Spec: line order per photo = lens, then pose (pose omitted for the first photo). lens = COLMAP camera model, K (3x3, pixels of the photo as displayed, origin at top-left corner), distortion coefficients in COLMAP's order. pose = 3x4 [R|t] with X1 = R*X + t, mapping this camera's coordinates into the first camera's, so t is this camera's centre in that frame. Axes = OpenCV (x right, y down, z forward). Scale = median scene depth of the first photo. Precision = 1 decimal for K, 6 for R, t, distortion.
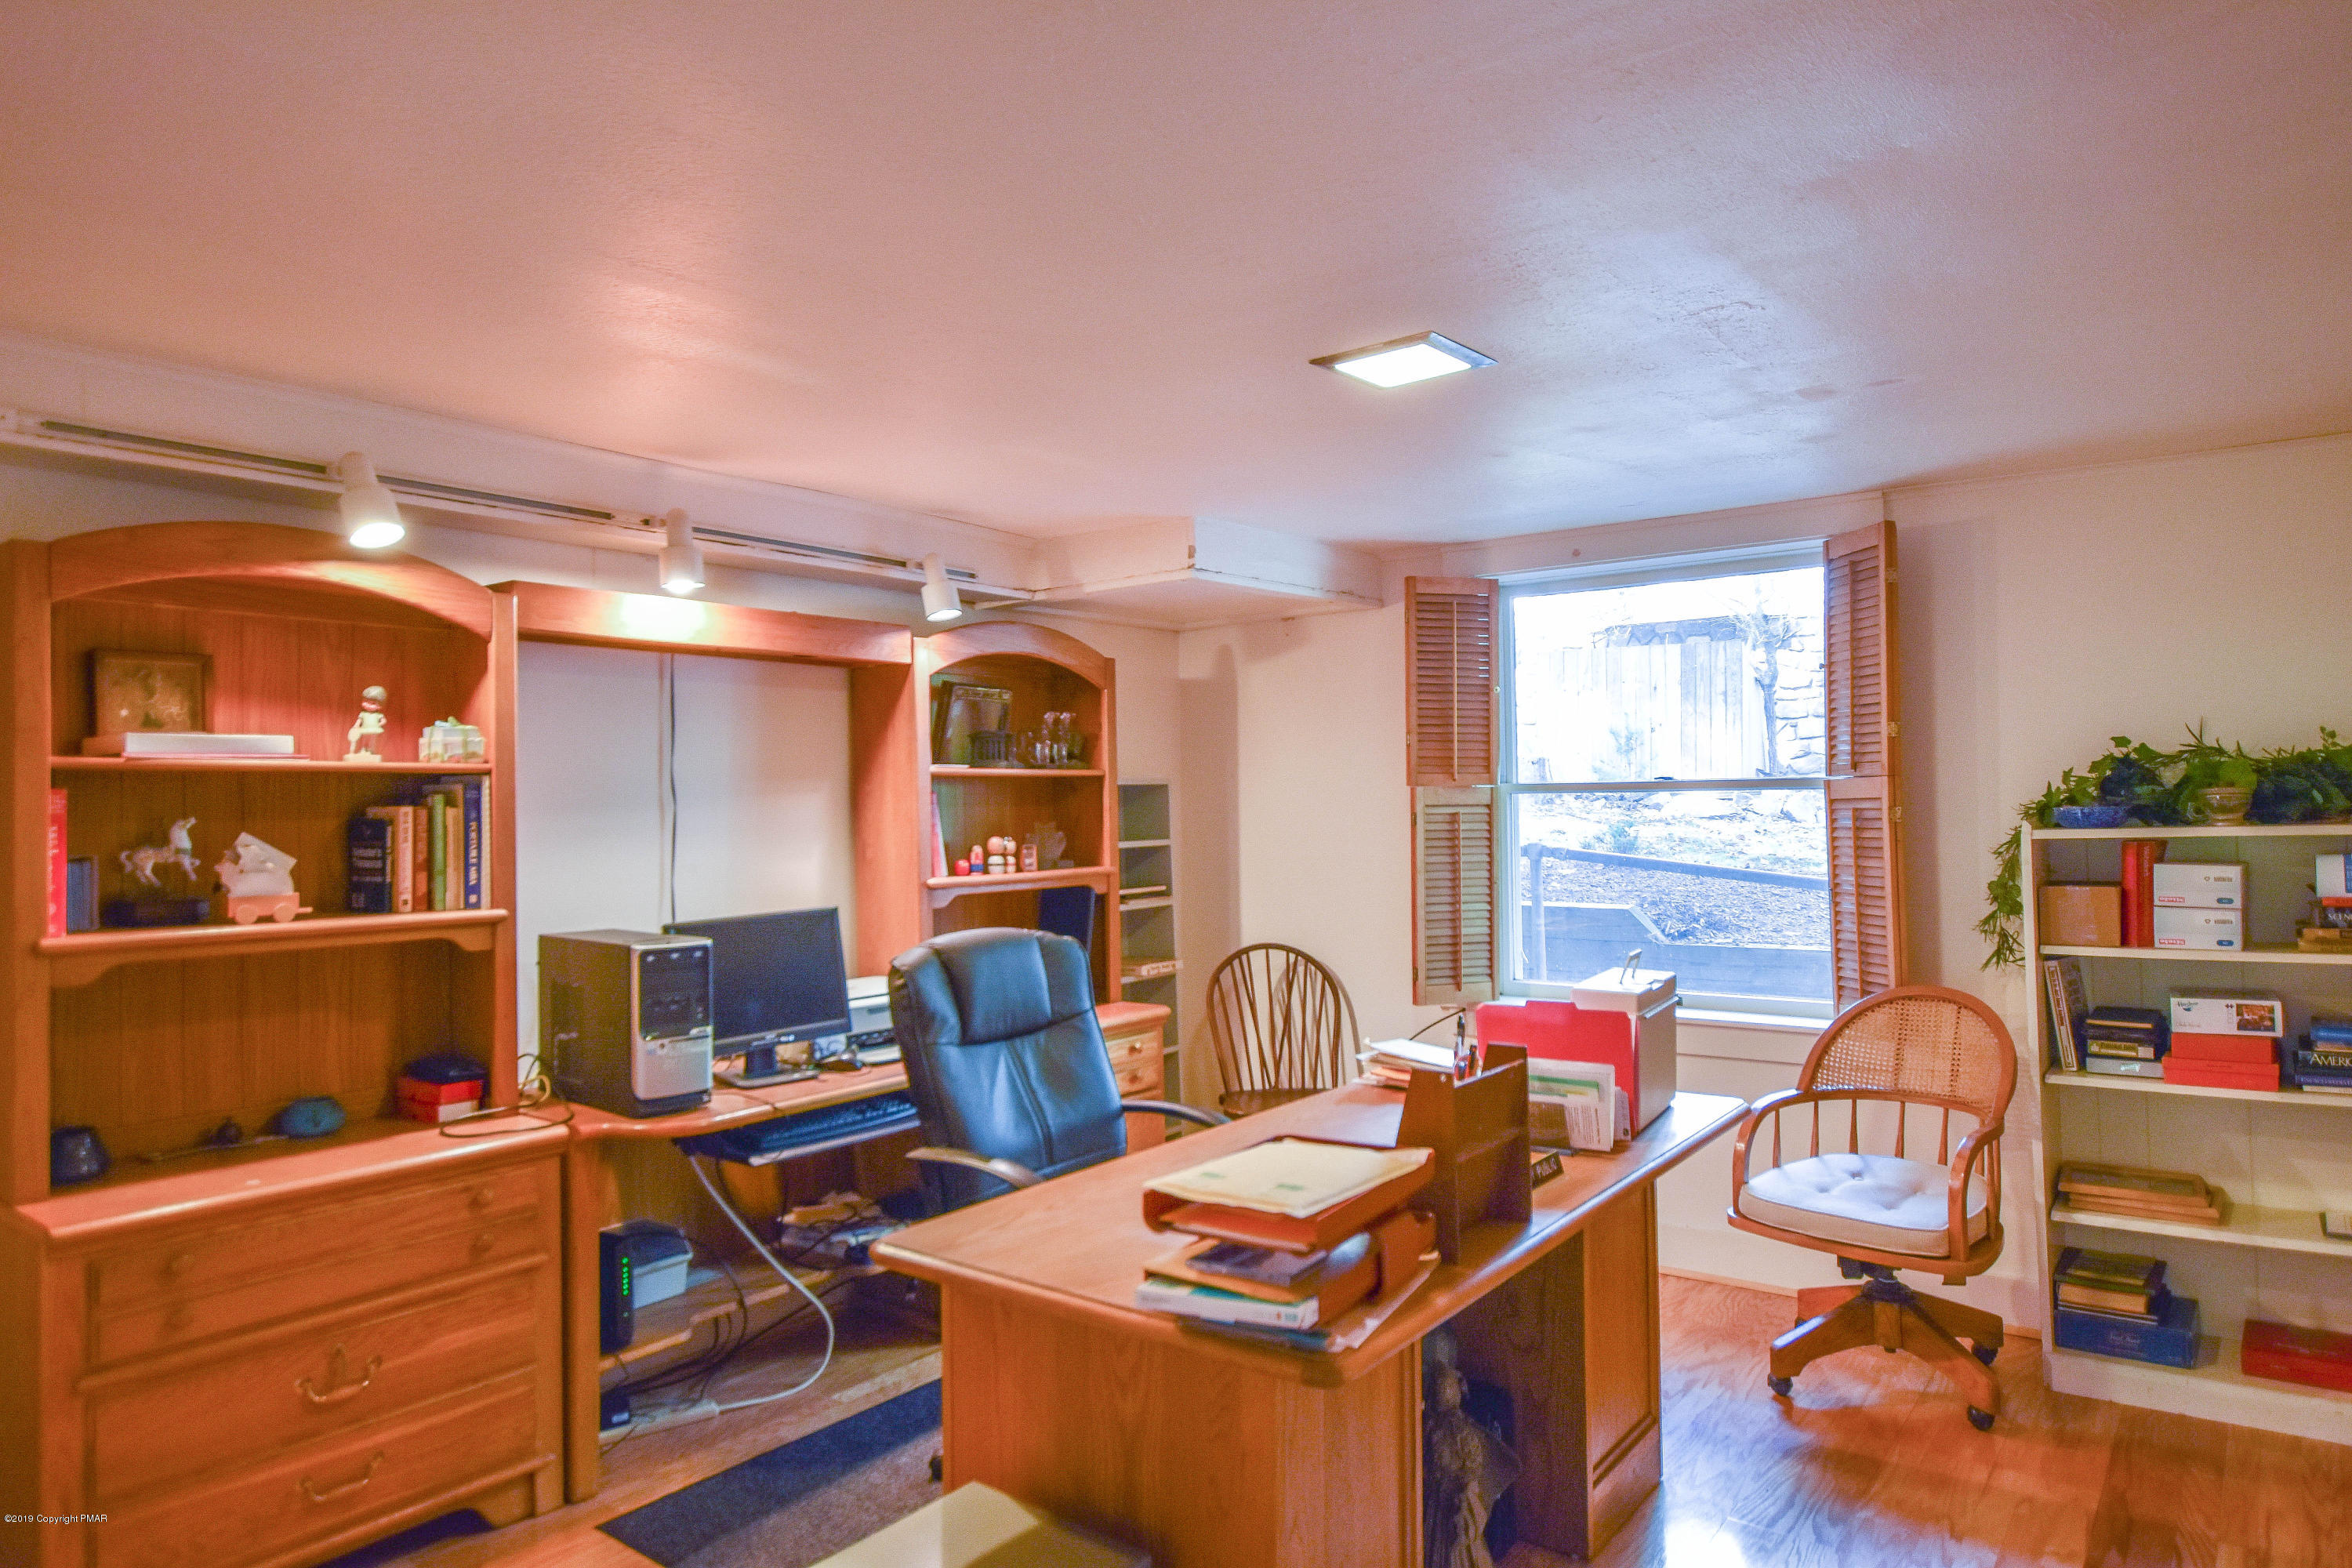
lens RADIAL K [[1431.8, 0, 1176.0], [0, 1431.8, 784.0], [0, 0, 1]] dist [0.000763, 0.000476]
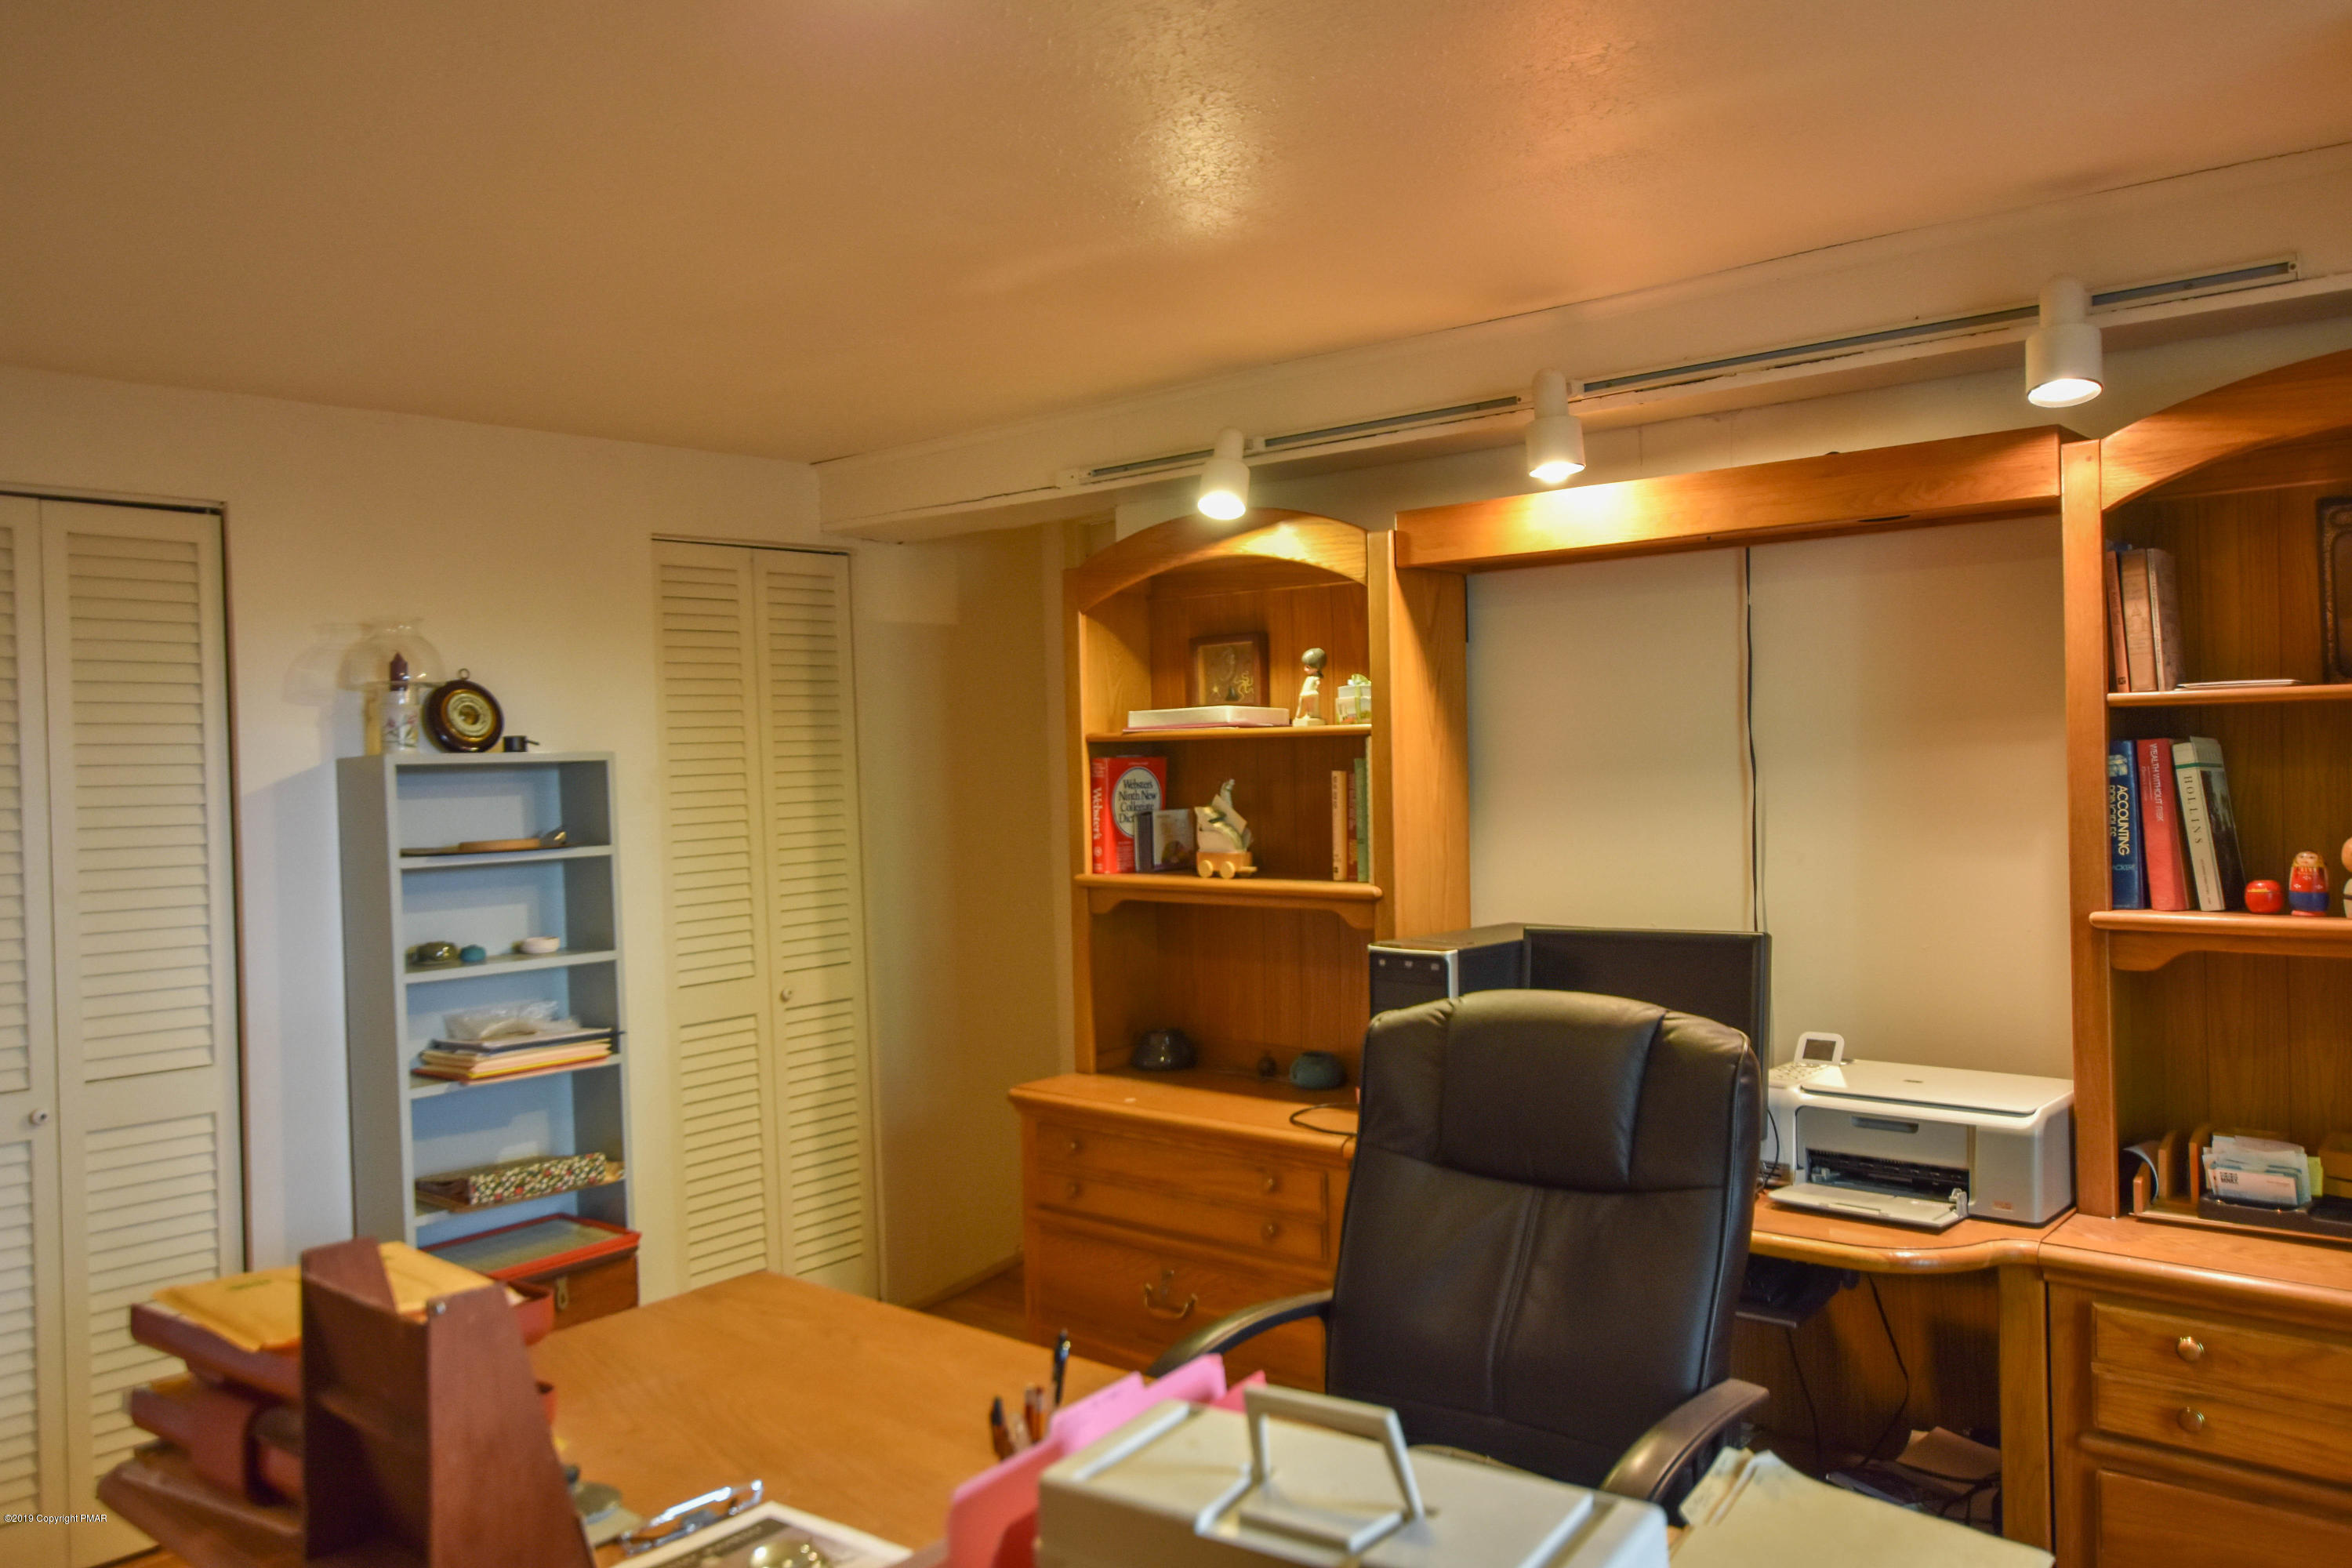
lens RADIAL K [[1703.3, 0, 1176.0], [0, 1703.3, 784.0], [0, 0, 1]] dist [0.000582, 0.001171]
pose [[-0.046600, 0.025604, -0.998585, 0.602479], [0.034155, 0.999128, 0.024024, -0.006439], [0.998330, -0.032987, -0.047434, 0.936111]]
